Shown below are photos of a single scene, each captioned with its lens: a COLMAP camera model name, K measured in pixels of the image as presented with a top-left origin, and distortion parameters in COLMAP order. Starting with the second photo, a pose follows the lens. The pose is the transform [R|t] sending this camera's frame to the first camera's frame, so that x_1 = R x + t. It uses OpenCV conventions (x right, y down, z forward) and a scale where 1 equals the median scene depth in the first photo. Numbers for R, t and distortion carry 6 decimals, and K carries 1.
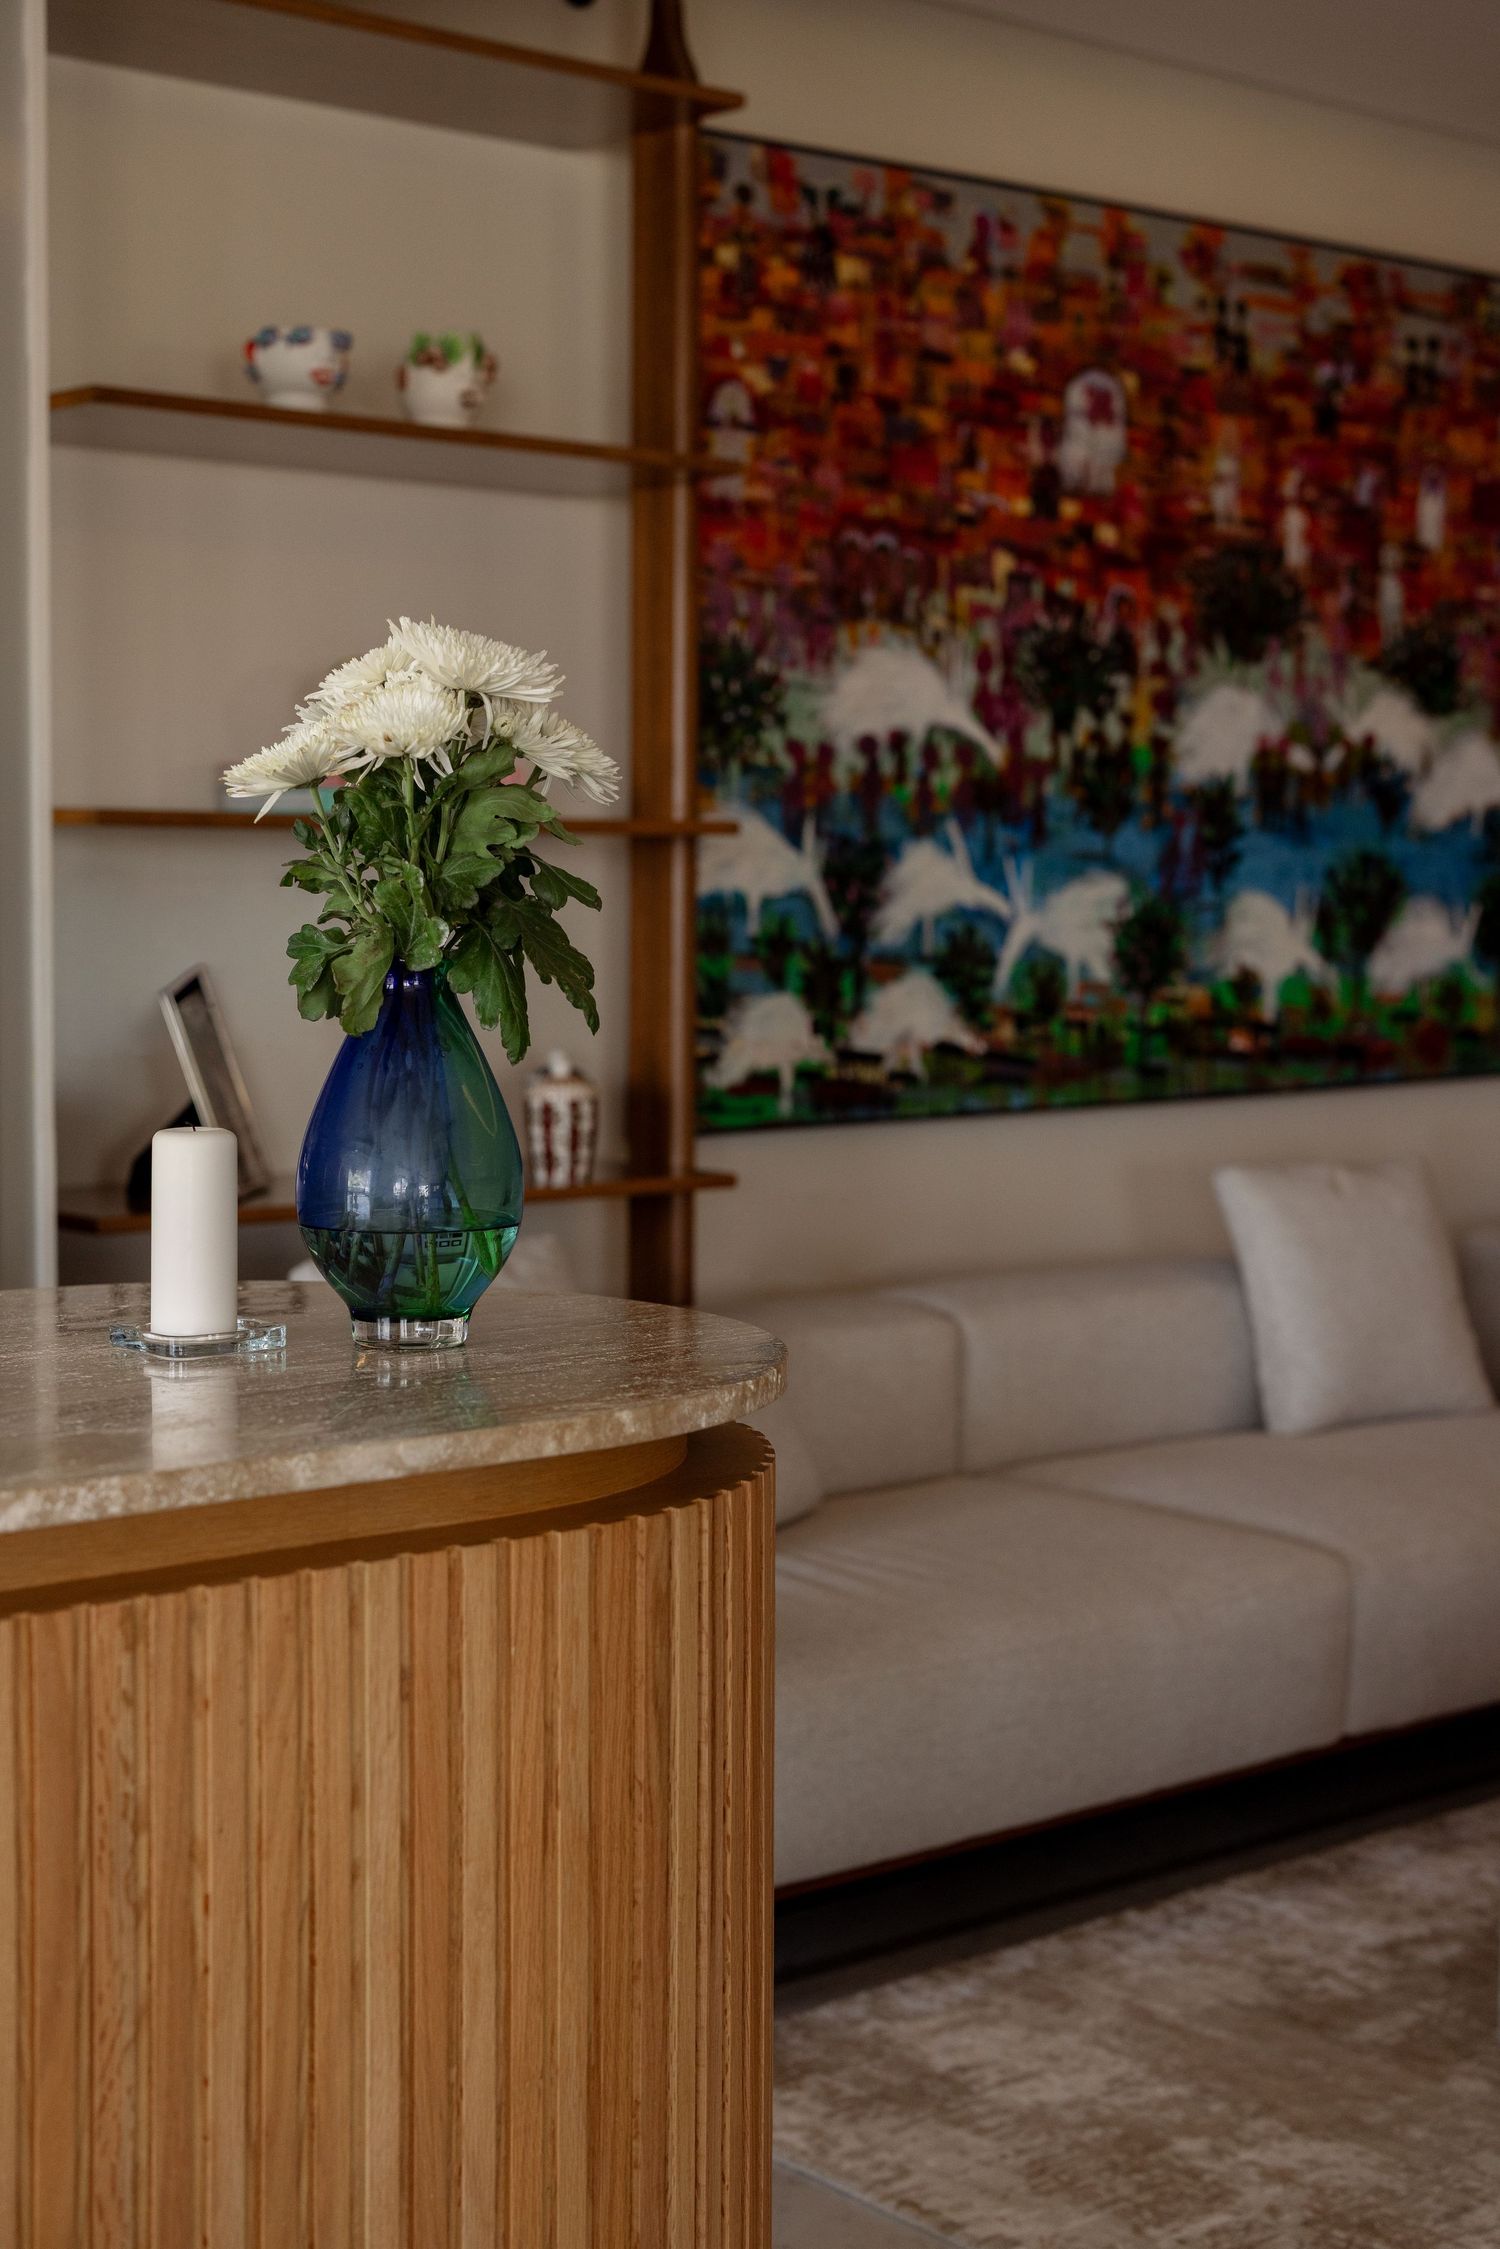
lens RADIAL K [[3265.0, 0, 726.1], [0, 3265.0, 1111.6], [0, 0, 1]] dist [0.020633, 0.000000]
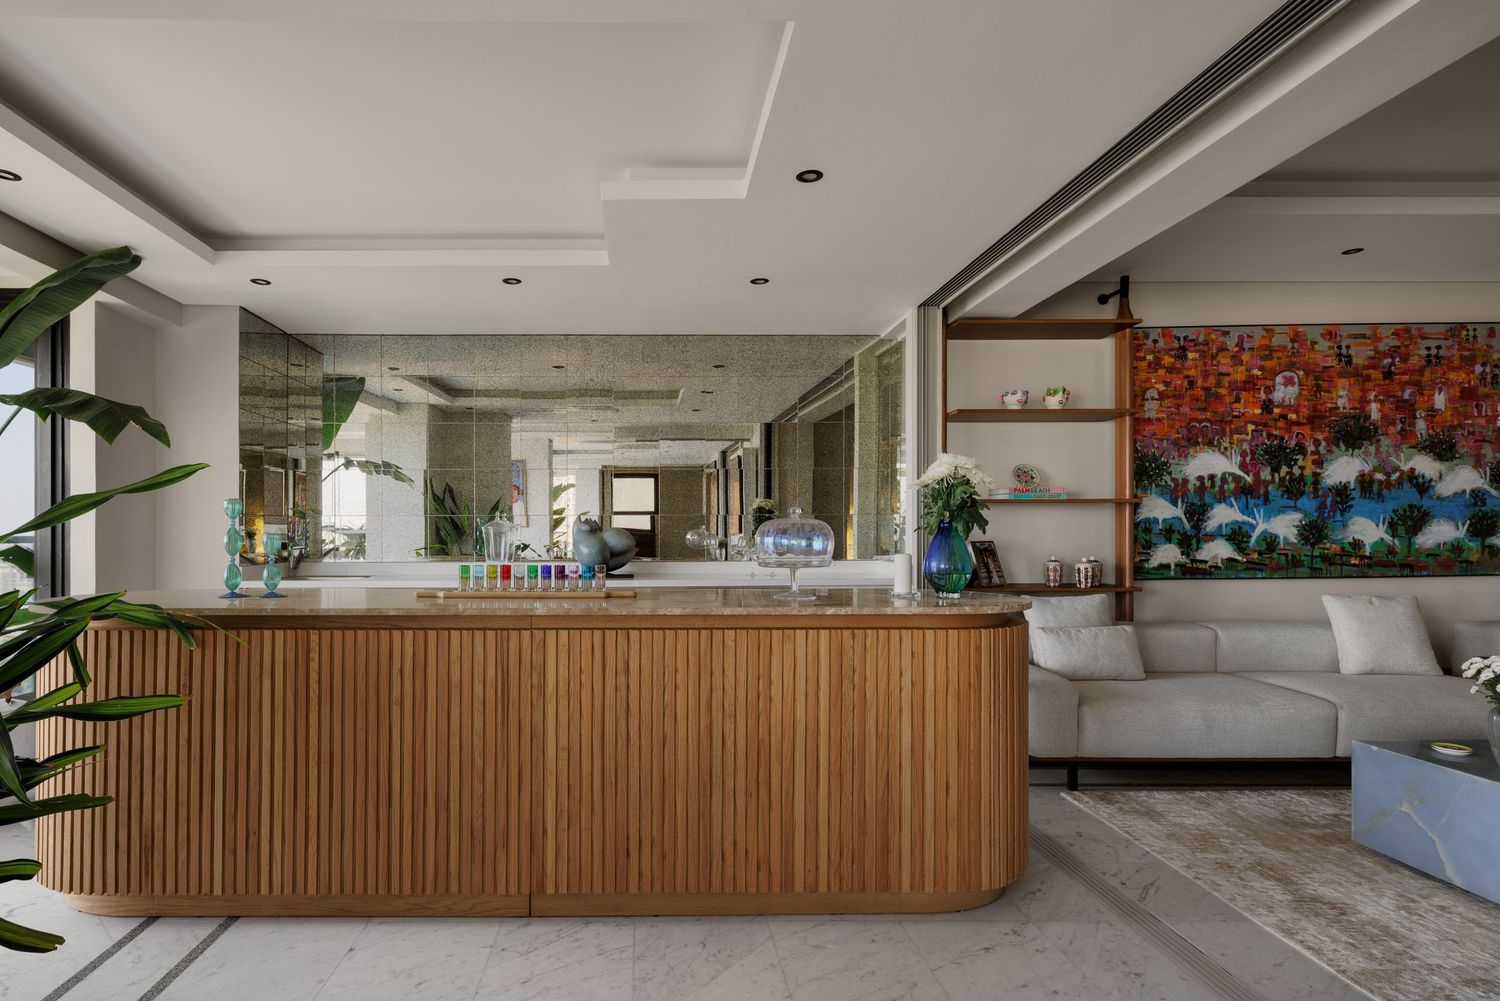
lens RADIAL K [[762.2, 0, 657.1], [0, 762.2, 531.4], [0, 0, 1]] dist [0.020217, -0.008373]
pose [[0.761483, -0.005756, -0.648160, 0.138617], [-0.039431, 0.997697, -0.055185, 0.022268], [0.646985, 0.067580, 0.759502, -0.075499]]
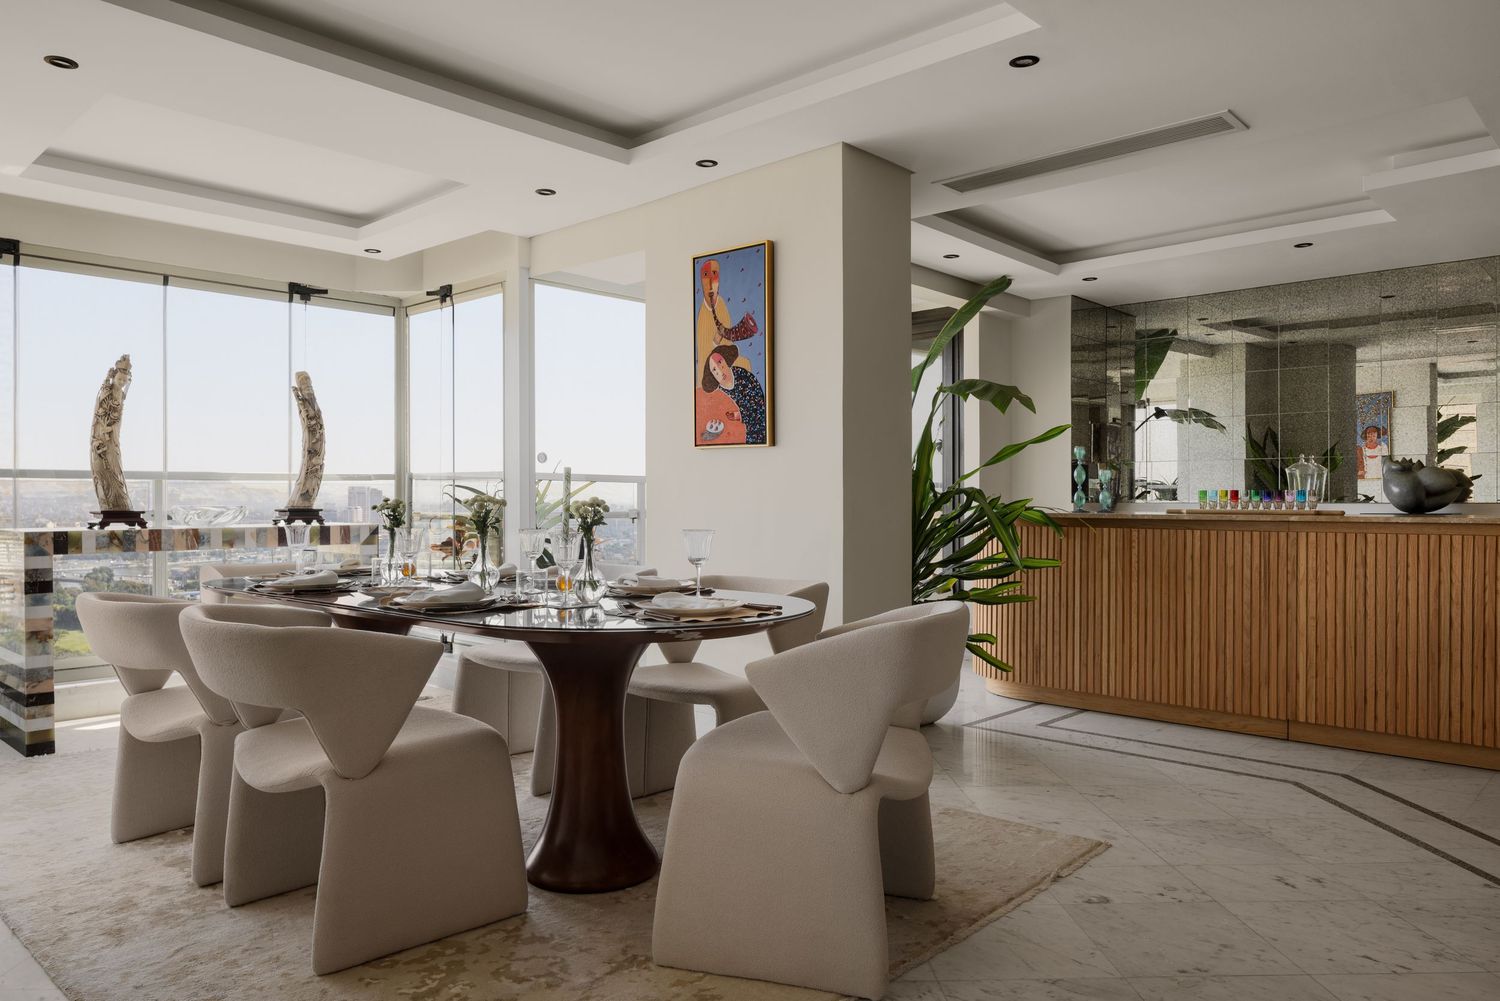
lens RADIAL K [[1032.9, 0, 729.1], [0, 1032.9, 501.2], [0, 0, 1]] dist [-0.005065, -0.002009]
pose [[0.085396, -0.001783, -0.996346, 0.588855], [-0.067177, 0.997713, -0.007543, 0.069571], [0.994080, 0.067575, 0.085081, -0.304528]]
